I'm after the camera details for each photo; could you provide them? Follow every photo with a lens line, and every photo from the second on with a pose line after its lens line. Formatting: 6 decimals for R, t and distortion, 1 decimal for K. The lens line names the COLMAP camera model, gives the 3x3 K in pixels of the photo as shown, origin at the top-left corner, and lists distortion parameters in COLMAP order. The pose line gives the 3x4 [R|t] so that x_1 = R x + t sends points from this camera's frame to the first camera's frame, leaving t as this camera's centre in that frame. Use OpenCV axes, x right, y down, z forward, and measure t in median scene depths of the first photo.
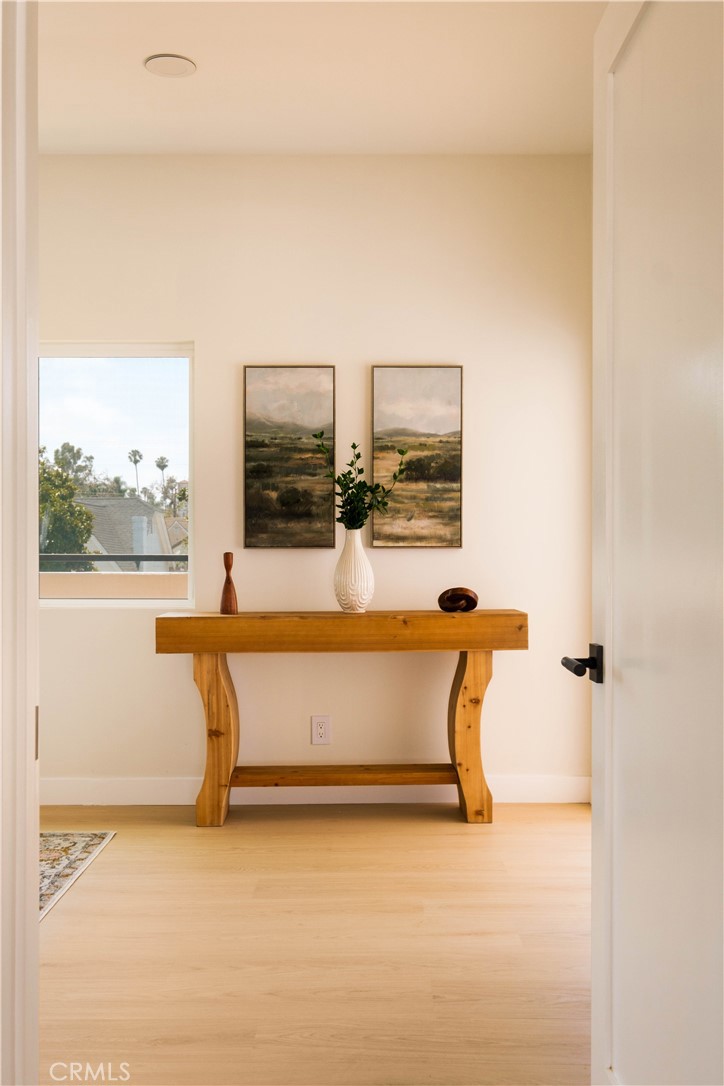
lens RADIAL K [[1129.7, 0, 362.0], [0, 1129.7, 543.0], [0, 0, 1]] dist [-0.005357, -0.005615]
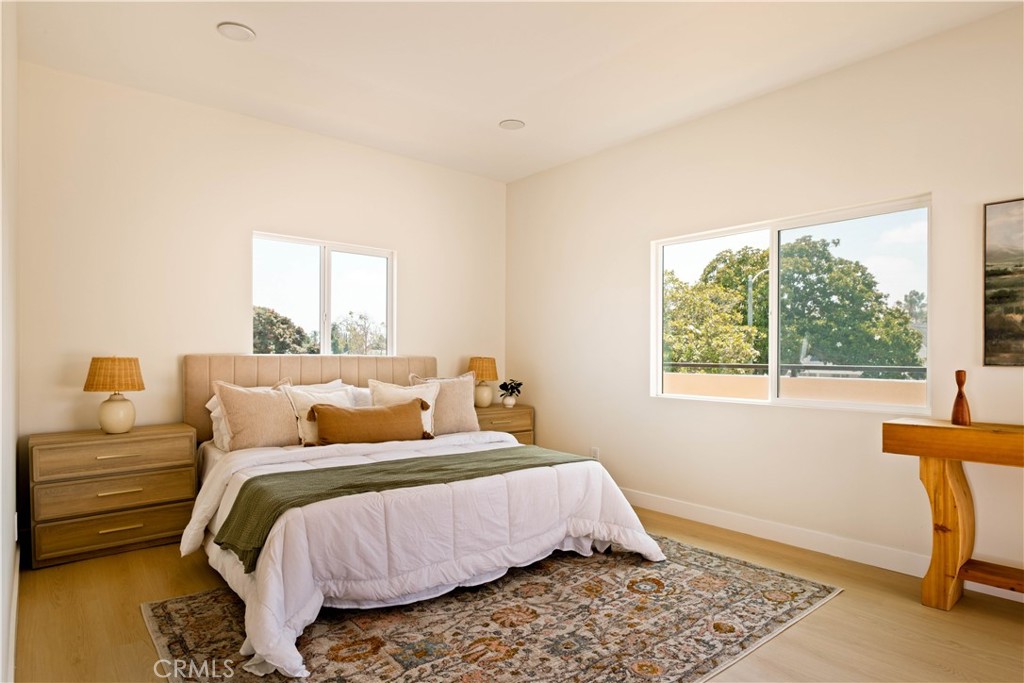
lens RADIAL K [[573.6, 0, 511.6], [0, 573.6, 357.9], [0, 0, 1]] dist [-0.002086, 0.000452]
pose [[0.640388, 0.003890, -0.768042, 0.033723], [0.004620, 0.999950, 0.008917, -0.010972], [0.768038, -0.009259, 0.640338, 0.271575]]
